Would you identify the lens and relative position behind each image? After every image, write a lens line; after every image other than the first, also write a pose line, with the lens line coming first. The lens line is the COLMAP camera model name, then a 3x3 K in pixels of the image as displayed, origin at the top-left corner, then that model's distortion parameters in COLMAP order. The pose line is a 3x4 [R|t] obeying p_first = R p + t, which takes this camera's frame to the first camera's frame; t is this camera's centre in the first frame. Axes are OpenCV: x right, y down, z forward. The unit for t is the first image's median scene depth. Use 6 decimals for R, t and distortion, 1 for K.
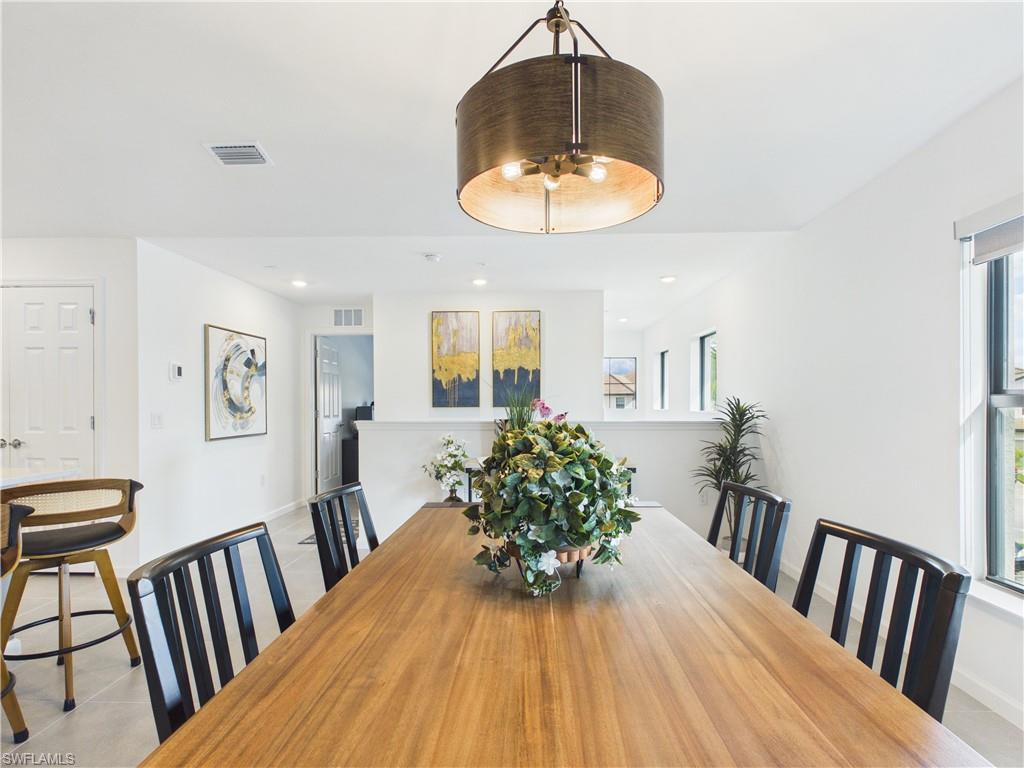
lens RADIAL K [[537.0, 0, 512.3], [0, 537.0, 405.9], [0, 0, 1]] dist [0.001985, -0.000354]
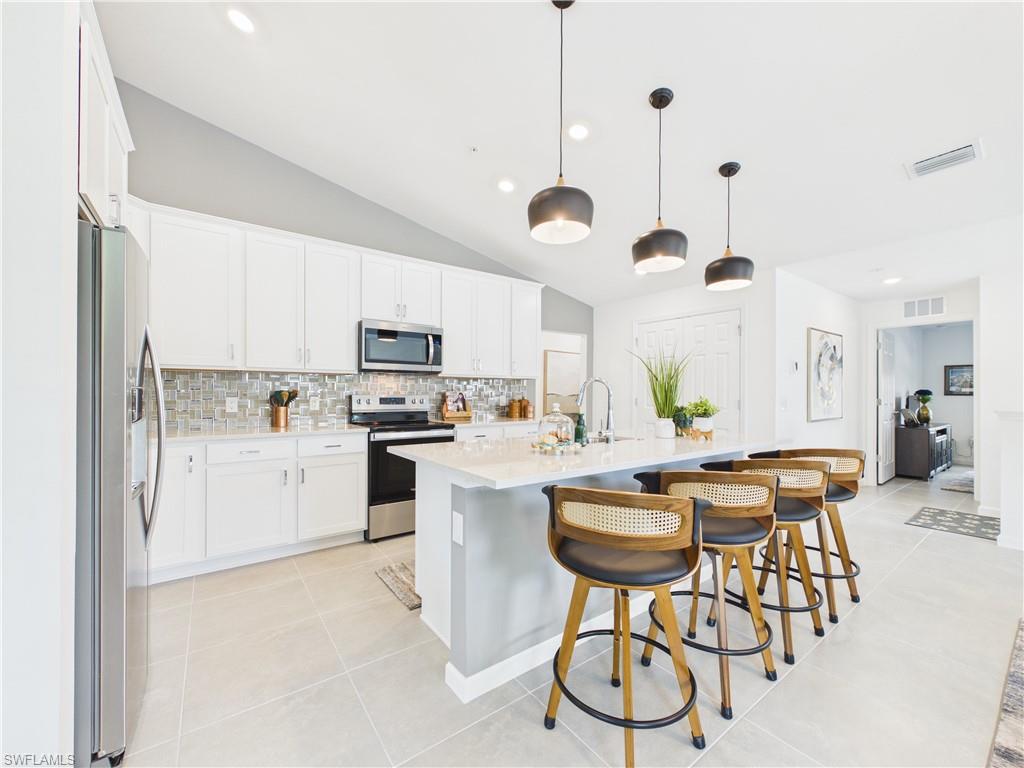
lens RADIAL K [[409.4, 0, 511.2], [0, 409.4, 395.1], [0, 0, 1]] dist [0.000180, -0.000045]
pose [[0.619641, 0.008502, -0.784839, -0.208045], [-0.007852, 0.999958, 0.004633, 0.003761], [0.784846, 0.003291, 0.619682, -0.098475]]
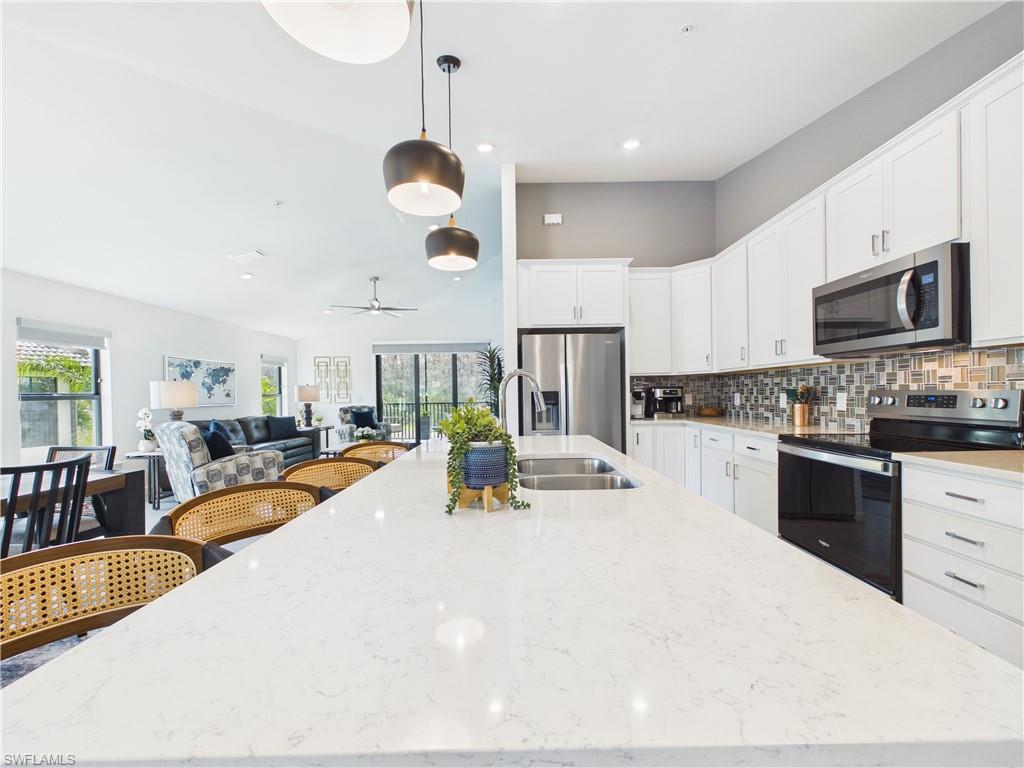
lens RADIAL K [[409.4, 0, 512.5], [0, 409.4, 394.5], [0, 0, 1]] dist [0.000180, -0.000045]
pose [[-0.998502, 0.020599, -0.050689, -0.480083], [0.020261, 0.999769, 0.007166, 0.001721], [0.050825, 0.006128, -0.998689, 0.548635]]
